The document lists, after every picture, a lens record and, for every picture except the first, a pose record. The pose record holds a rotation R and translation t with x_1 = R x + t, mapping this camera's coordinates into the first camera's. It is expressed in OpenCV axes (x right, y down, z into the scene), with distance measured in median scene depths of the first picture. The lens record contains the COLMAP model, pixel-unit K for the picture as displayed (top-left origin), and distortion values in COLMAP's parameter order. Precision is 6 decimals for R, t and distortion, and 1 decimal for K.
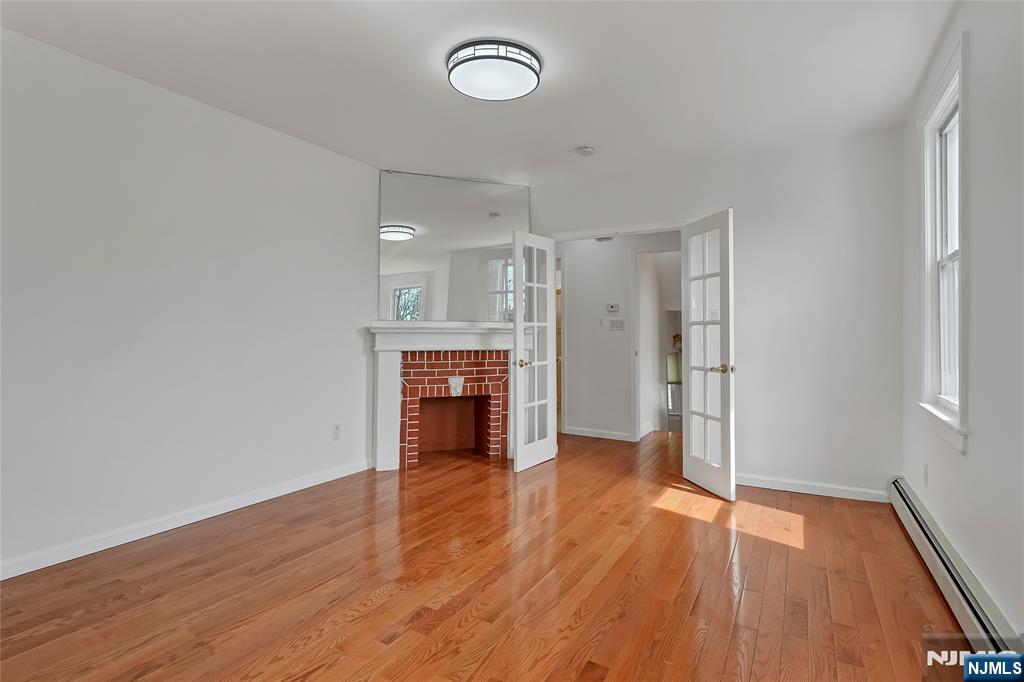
lens RADIAL K [[487.0, 0, 507.2], [0, 487.0, 337.2], [0, 0, 1]] dist [0.000085, 0.000663]
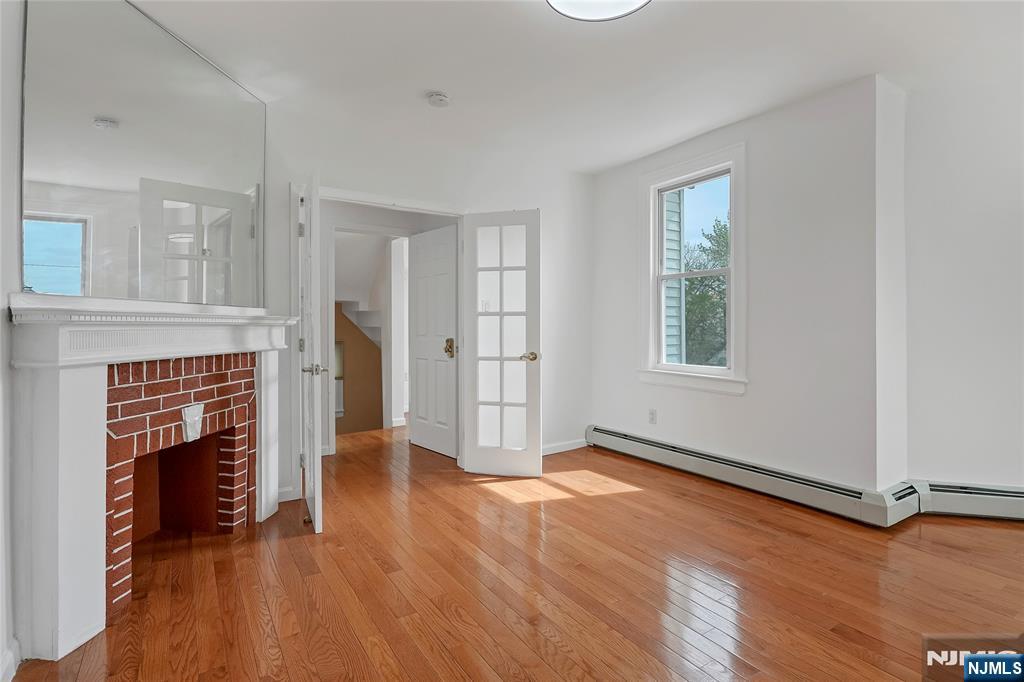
lens RADIAL K [[490.0, 0, 503.2], [0, 490.0, 322.7], [0, 0, 1]] dist [0.004658, 0.001141]
pose [[0.461731, -0.000885, 0.887020, -0.442726], [0.011051, 0.999928, -0.004754, -0.004196], [-0.886951, 0.011997, 0.461707, 0.446371]]
